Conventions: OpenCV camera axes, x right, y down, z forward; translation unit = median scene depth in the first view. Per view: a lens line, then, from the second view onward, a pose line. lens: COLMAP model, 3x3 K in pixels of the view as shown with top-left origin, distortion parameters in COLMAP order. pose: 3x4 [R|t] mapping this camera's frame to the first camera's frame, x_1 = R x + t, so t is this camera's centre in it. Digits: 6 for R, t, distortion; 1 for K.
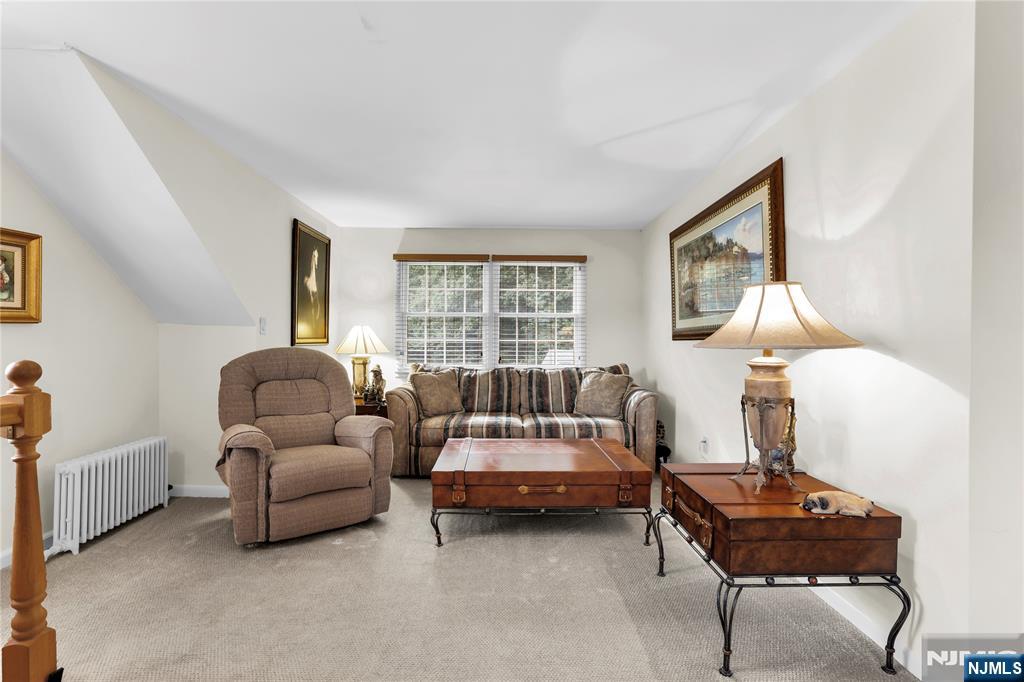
lens RADIAL K [[455.8, 0, 515.4], [0, 455.8, 344.4], [0, 0, 1]] dist [-0.055787, 0.021529]
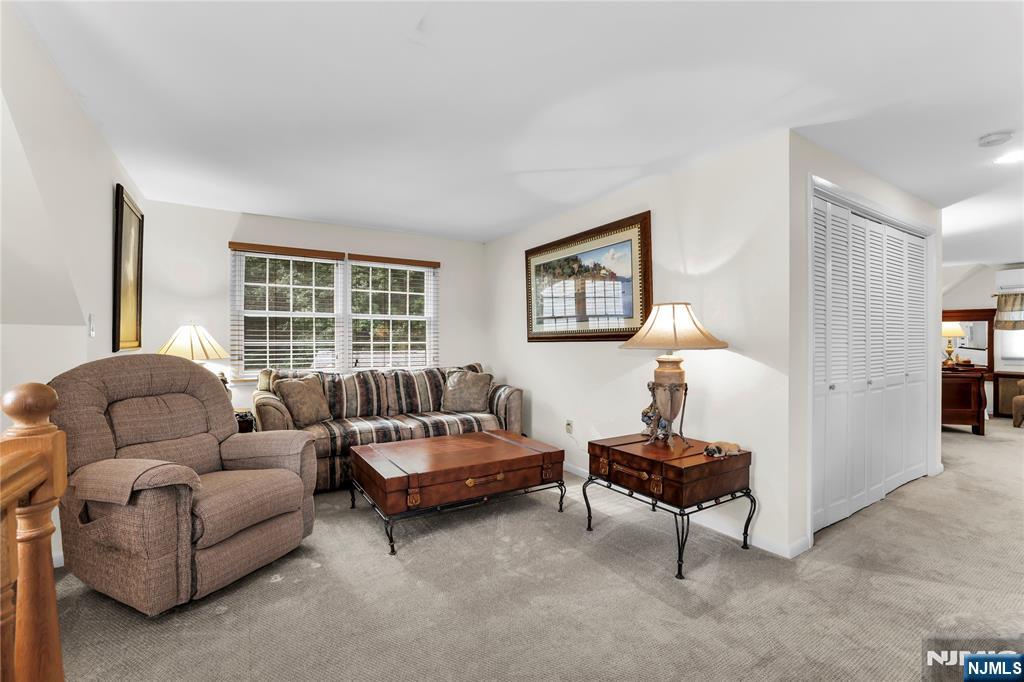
lens RADIAL K [[446.8, 0, 510.9], [0, 446.8, 343.0], [0, 0, 1]] dist [-0.053370, 0.020869]
pose [[0.854382, -0.005645, 0.519616, -0.349235], [0.007146, 0.999974, -0.000887, -0.007033], [-0.519597, 0.004471, 0.854400, 0.036723]]
